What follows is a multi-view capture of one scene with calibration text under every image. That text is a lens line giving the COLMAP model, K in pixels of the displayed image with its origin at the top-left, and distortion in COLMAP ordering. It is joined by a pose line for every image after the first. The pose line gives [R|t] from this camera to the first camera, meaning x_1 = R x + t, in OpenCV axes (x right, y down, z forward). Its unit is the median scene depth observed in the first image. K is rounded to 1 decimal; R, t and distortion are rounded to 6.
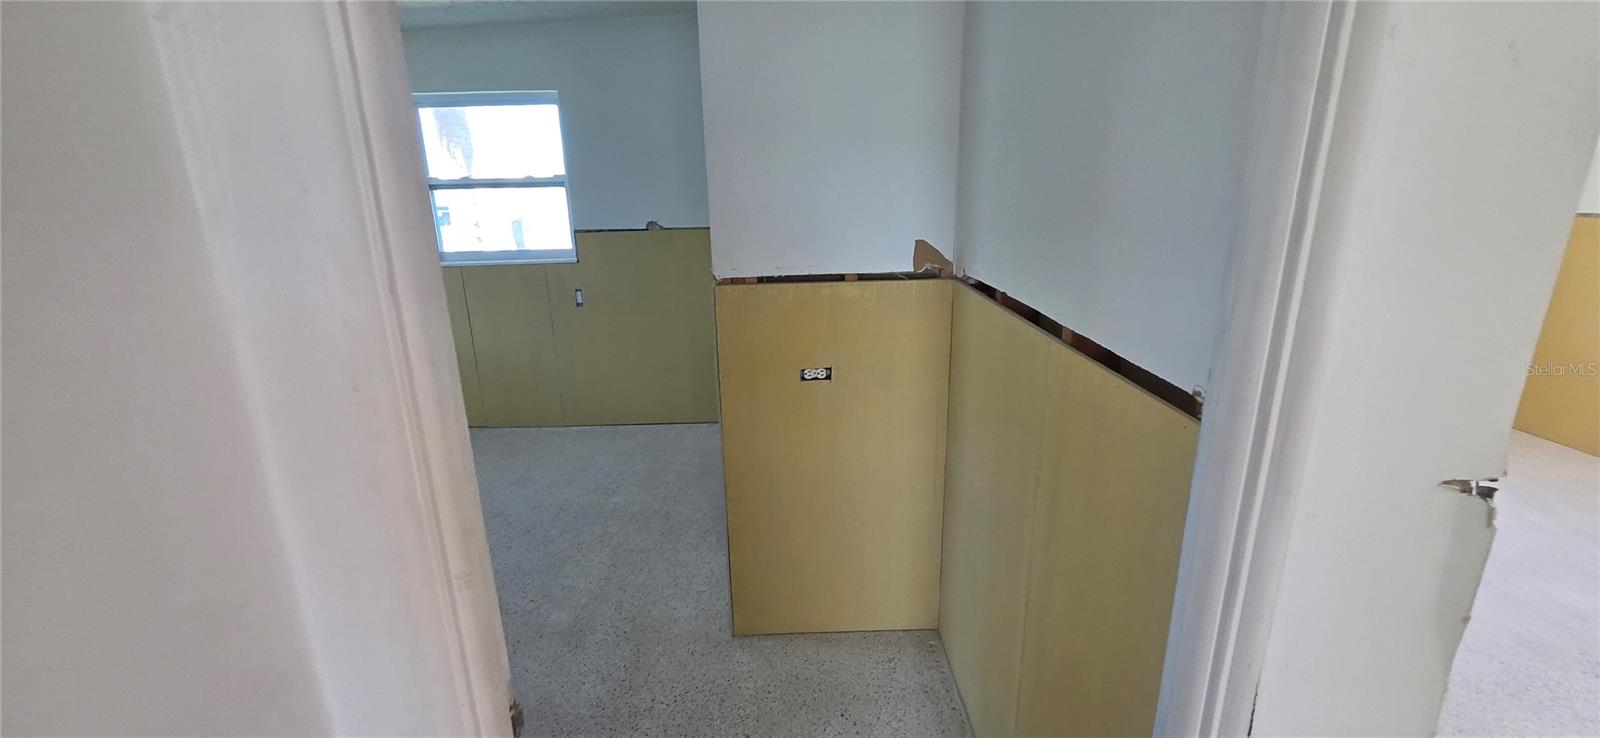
lens RADIAL K [[663.9, 0, 807.7], [0, 663.9, 365.7], [0, 0, 1]] dist [-0.000257, -0.000061]
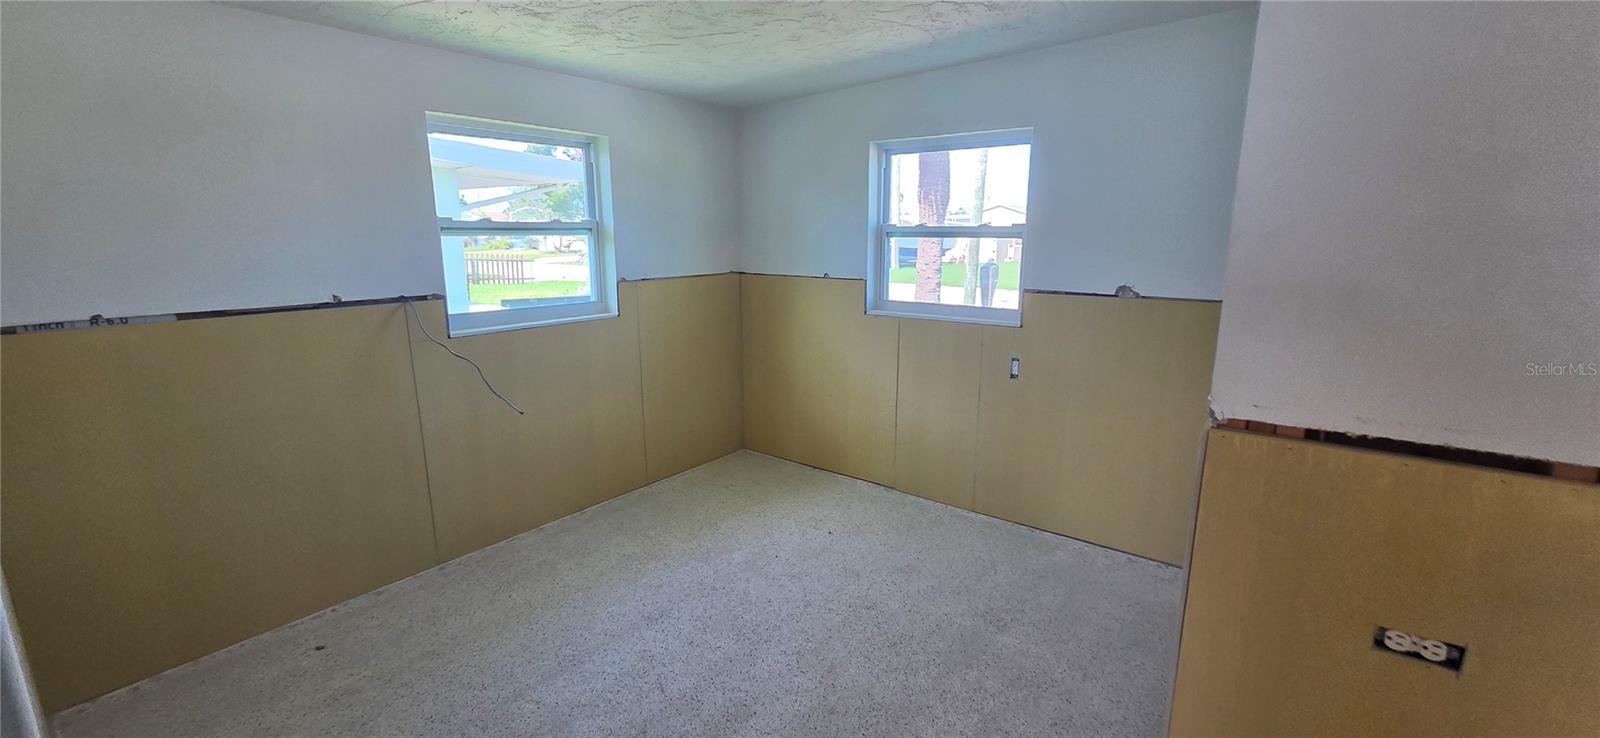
lens RADIAL K [[643.2, 0, 800.0], [0, 643.2, 369.0], [0, 0, 1]] dist [-0.001329, -0.000046]
pose [[0.762302, 0.149517, -0.629715, -0.046146], [-0.179496, 0.983624, 0.016259, -0.078724], [0.621834, 0.100637, 0.776656, 0.235517]]
